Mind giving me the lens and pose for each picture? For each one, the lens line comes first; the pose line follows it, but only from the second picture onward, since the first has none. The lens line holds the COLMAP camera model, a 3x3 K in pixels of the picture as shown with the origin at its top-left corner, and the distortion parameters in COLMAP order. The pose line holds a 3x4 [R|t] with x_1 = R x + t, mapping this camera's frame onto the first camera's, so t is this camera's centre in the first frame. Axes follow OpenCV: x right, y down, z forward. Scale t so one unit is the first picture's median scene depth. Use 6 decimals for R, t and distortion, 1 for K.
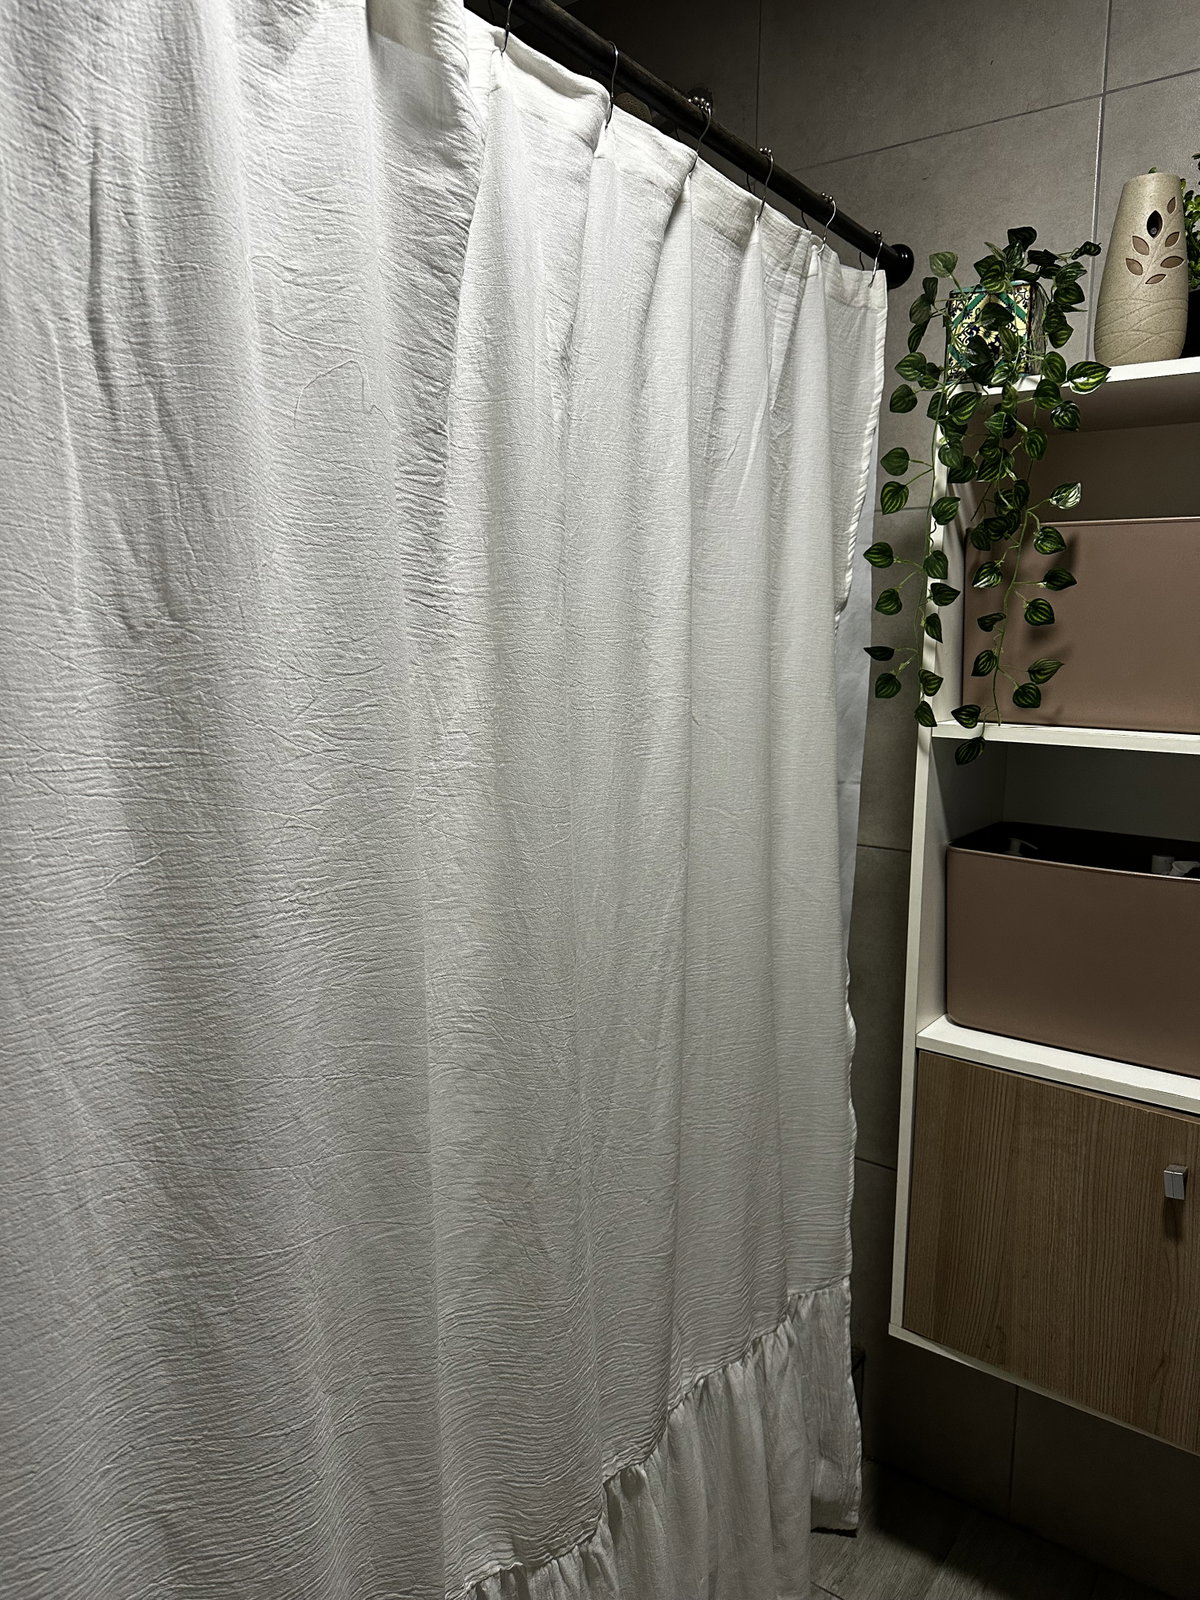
lens RADIAL K [[1127.4, 0, 604.2], [0, 1127.4, 778.0], [0, 0, 1]] dist [0.022073, -0.035284]
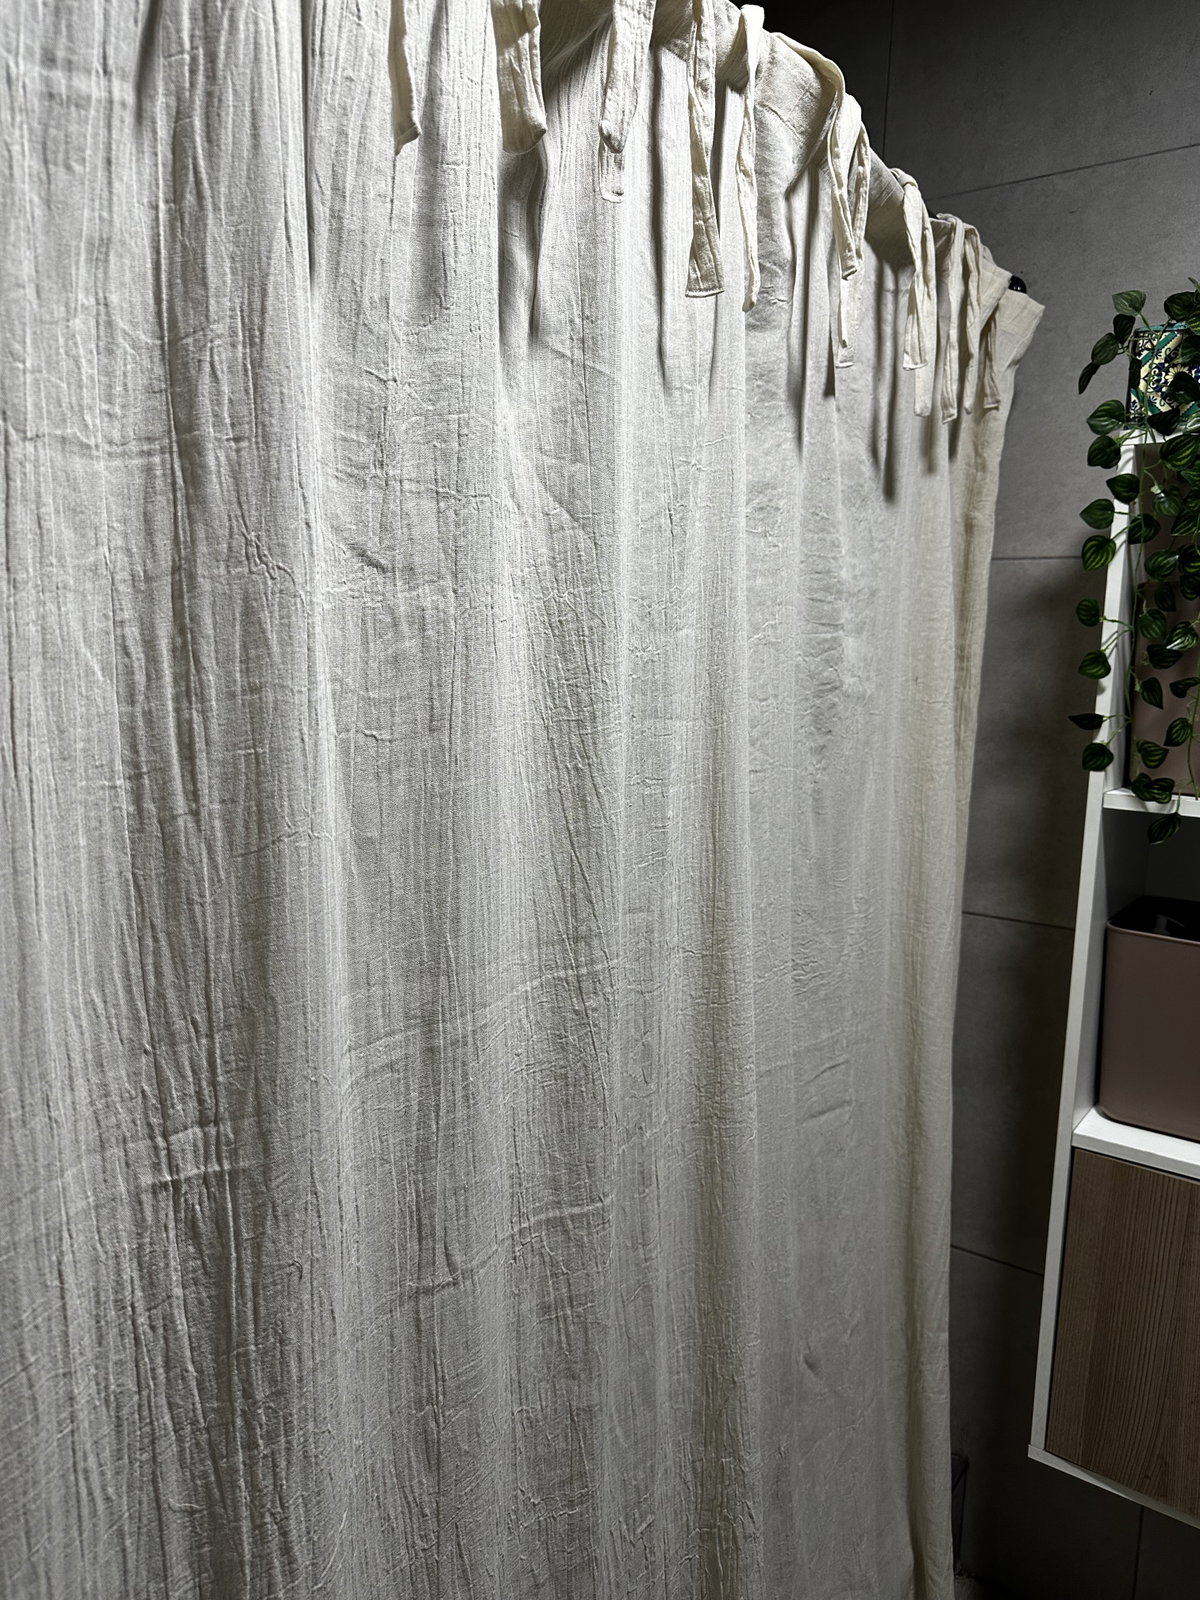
lens RADIAL K [[1127.4, 0, 598.3], [0, 1127.4, 786.8], [0, 0, 1]] dist [0.022073, -0.035284]
pose [[0.999628, 0.024879, 0.011152, -0.135454], [-0.024632, 0.999460, -0.021749, -0.024692], [-0.011687, 0.021466, 0.999701, 0.087757]]
